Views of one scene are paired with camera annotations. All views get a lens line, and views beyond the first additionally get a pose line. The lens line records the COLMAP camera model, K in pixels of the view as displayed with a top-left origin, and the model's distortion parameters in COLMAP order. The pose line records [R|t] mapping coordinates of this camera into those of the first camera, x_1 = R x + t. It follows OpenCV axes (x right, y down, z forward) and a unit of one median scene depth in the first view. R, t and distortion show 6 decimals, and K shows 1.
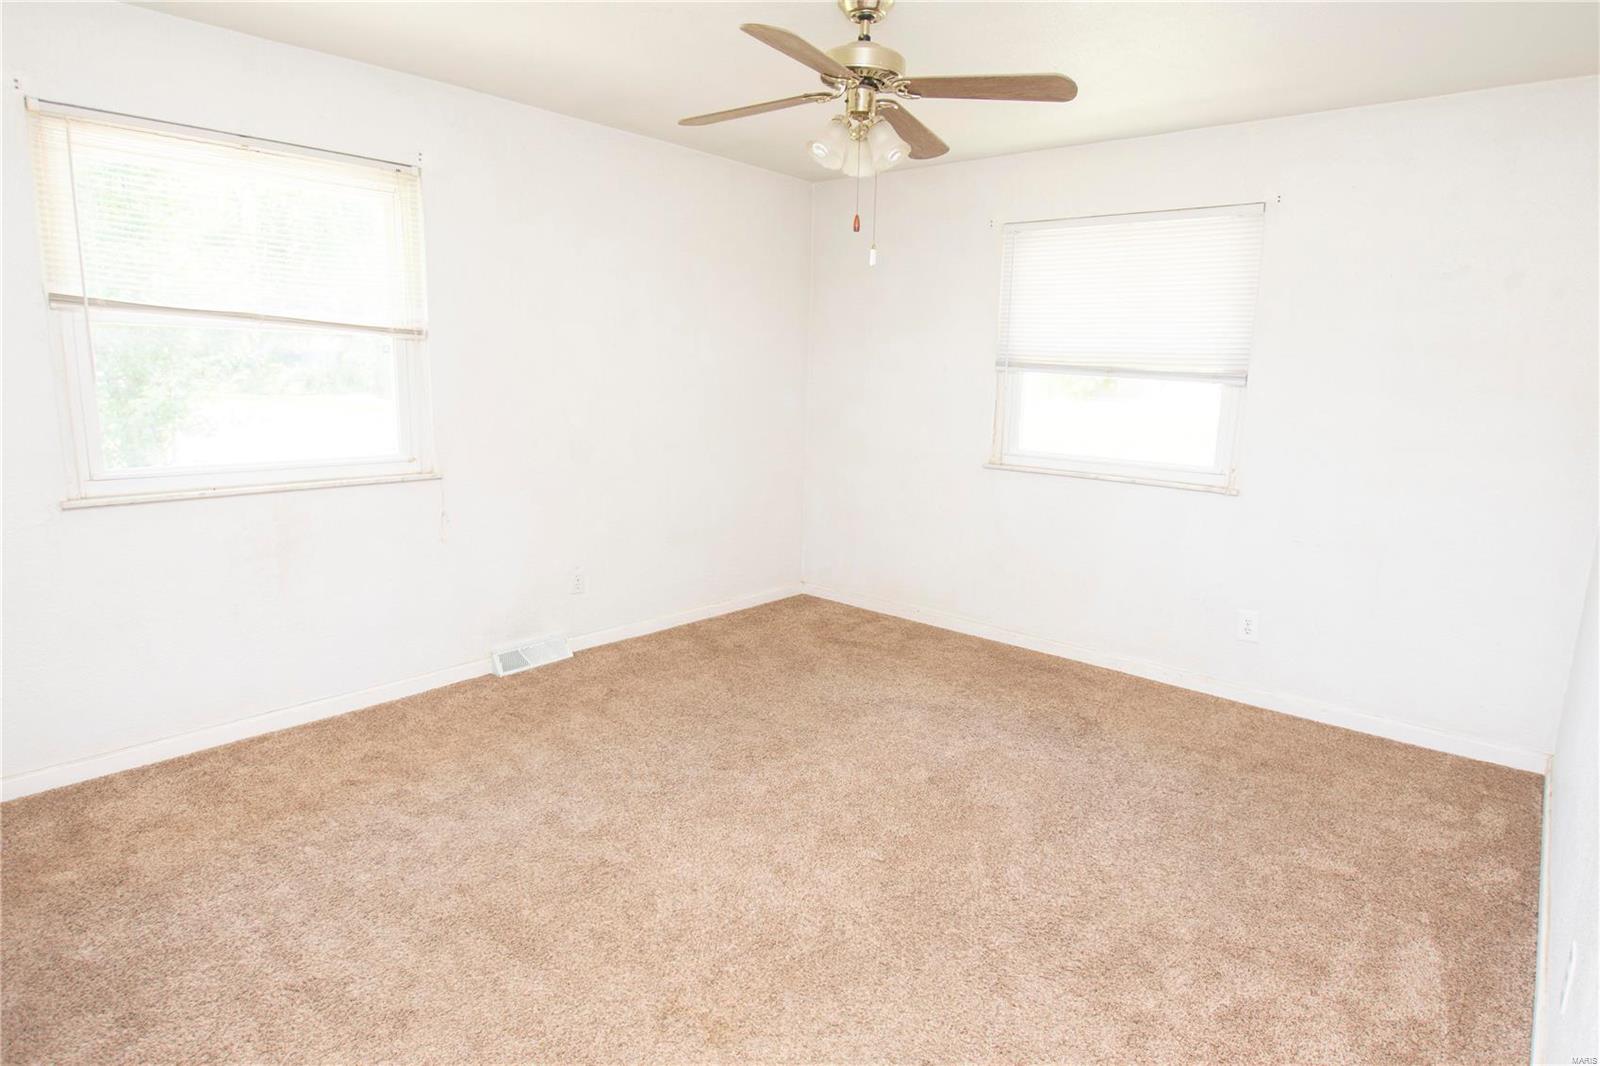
lens RADIAL K [[886.2, 0, 804.6], [0, 886.2, 534.3], [0, 0, 1]] dist [0.001700, -0.000920]
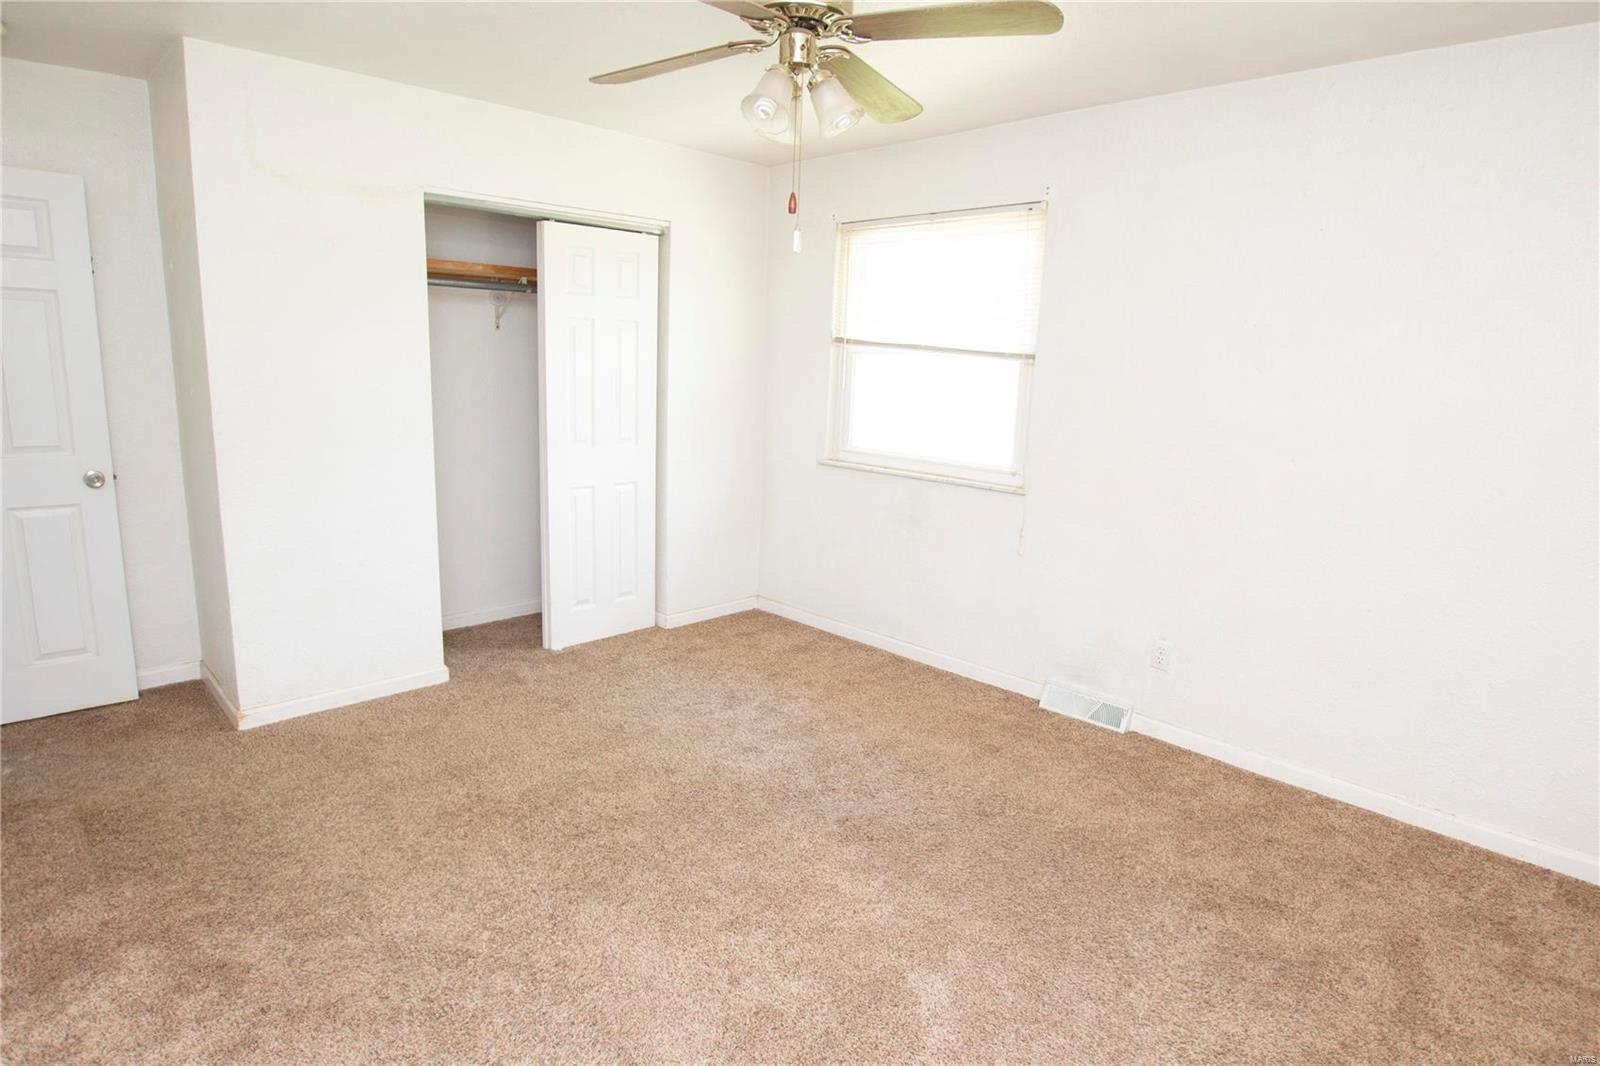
lens RADIAL K [[886.2, 0, 804.6], [0, 886.2, 534.3], [0, 0, 1]] dist [0.001700, -0.000920]
pose [[-0.056142, 0.171088, -0.983655, 0.707148], [-0.225271, 0.957633, 0.179420, -0.162968], [0.972677, 0.231662, -0.015222, 0.852962]]
